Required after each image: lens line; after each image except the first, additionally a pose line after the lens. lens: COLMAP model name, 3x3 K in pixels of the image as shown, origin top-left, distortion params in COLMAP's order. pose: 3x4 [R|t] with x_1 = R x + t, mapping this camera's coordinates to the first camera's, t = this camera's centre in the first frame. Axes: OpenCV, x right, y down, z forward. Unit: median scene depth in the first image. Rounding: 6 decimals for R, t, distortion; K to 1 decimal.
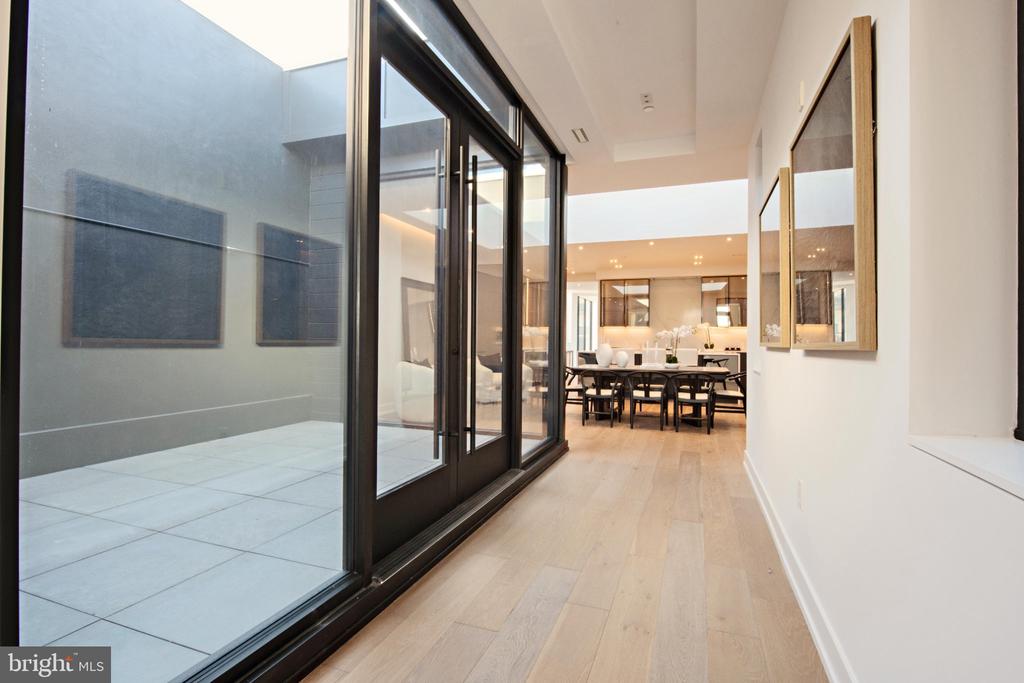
lens RADIAL K [[490.3, 0, 511.3], [0, 490.3, 337.3], [0, 0, 1]] dist [-0.023008, -0.001318]
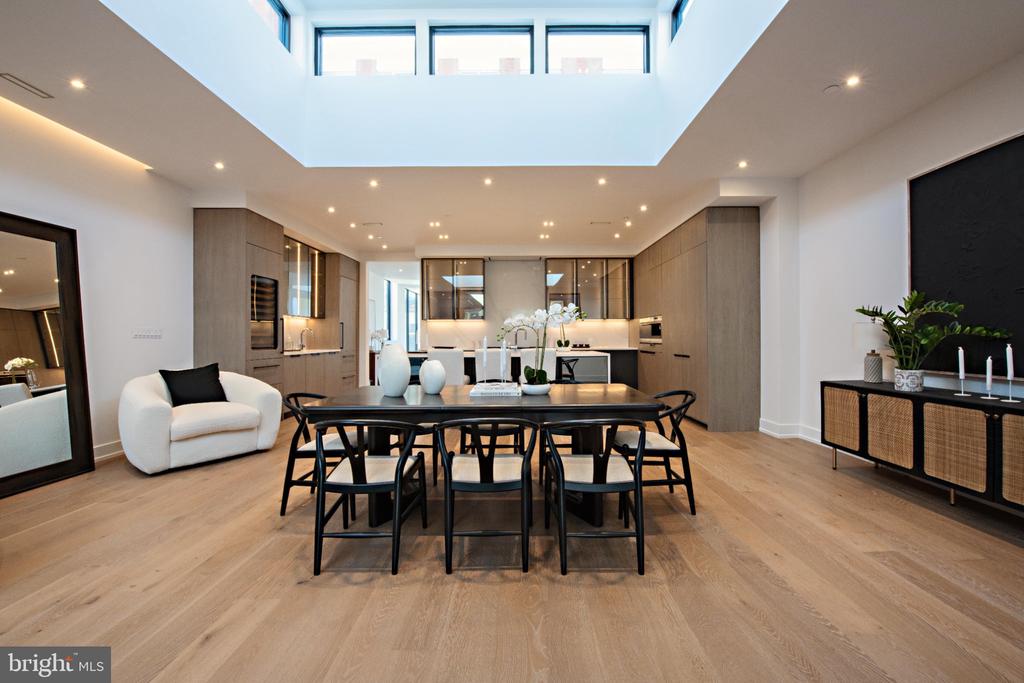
lens RADIAL K [[411.1, 0, 516.3], [0, 411.1, 338.4], [0, 0, 1]] dist [-0.014238, -0.002786]
pose [[0.937664, -0.014489, 0.347242, 0.174754], [0.012513, 0.999890, 0.007932, 0.006685], [-0.347318, -0.003093, 0.937742, 0.636088]]
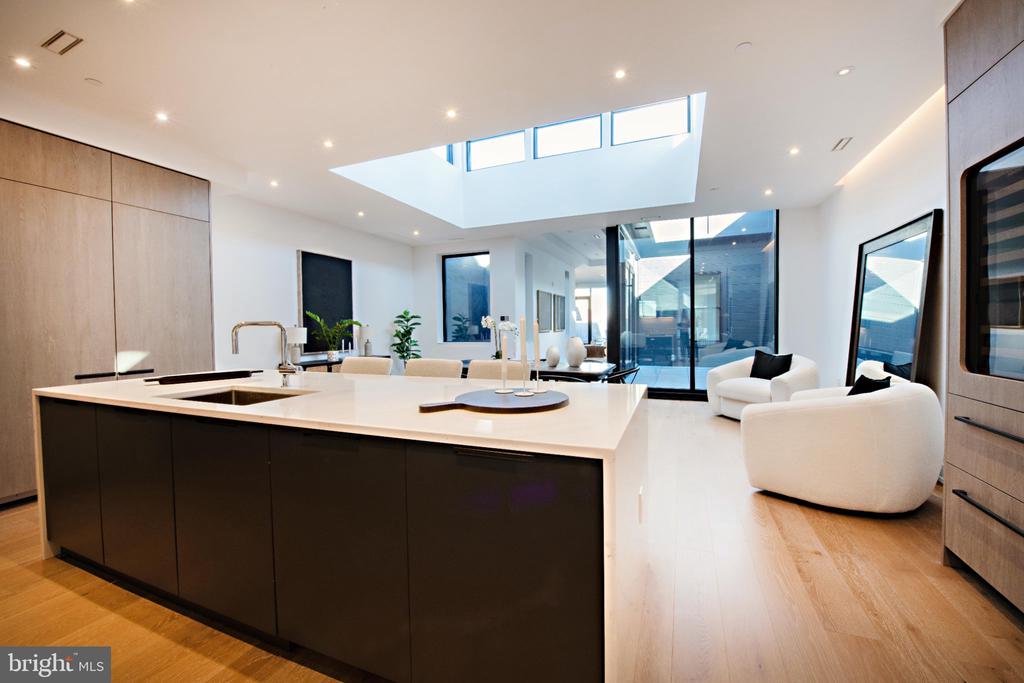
lens RADIAL K [[411.1, 0, 512.2], [0, 411.1, 337.4], [0, 0, 1]] dist [-0.014238, -0.002786]
pose [[-0.999434, -0.002961, 0.033522, 0.287787], [-0.002261, 0.999779, 0.020920, -0.001041], [-0.033576, 0.020832, -0.999219, 1.777530]]
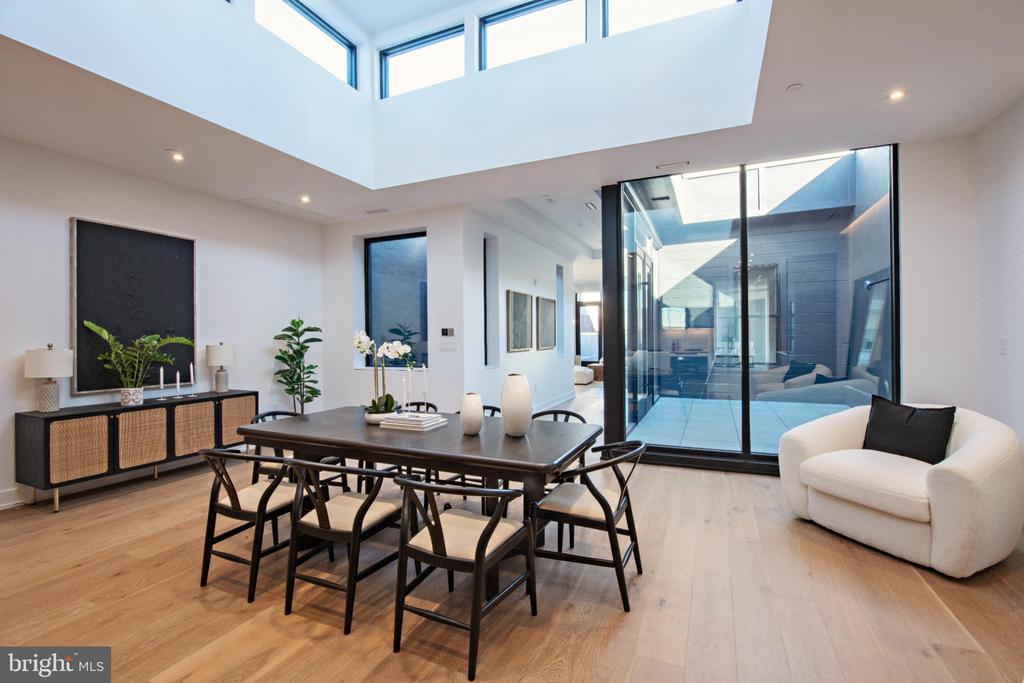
lens RADIAL K [[463.6, 0, 510.0], [0, 463.6, 338.1], [0, 0, 1]] dist [-0.001255, -0.000489]
pose [[-0.998135, -0.003835, 0.060931, 0.184231], [-0.004103, 0.999982, -0.004265, -0.015874], [-0.060913, -0.004507, -0.998133, 1.464127]]
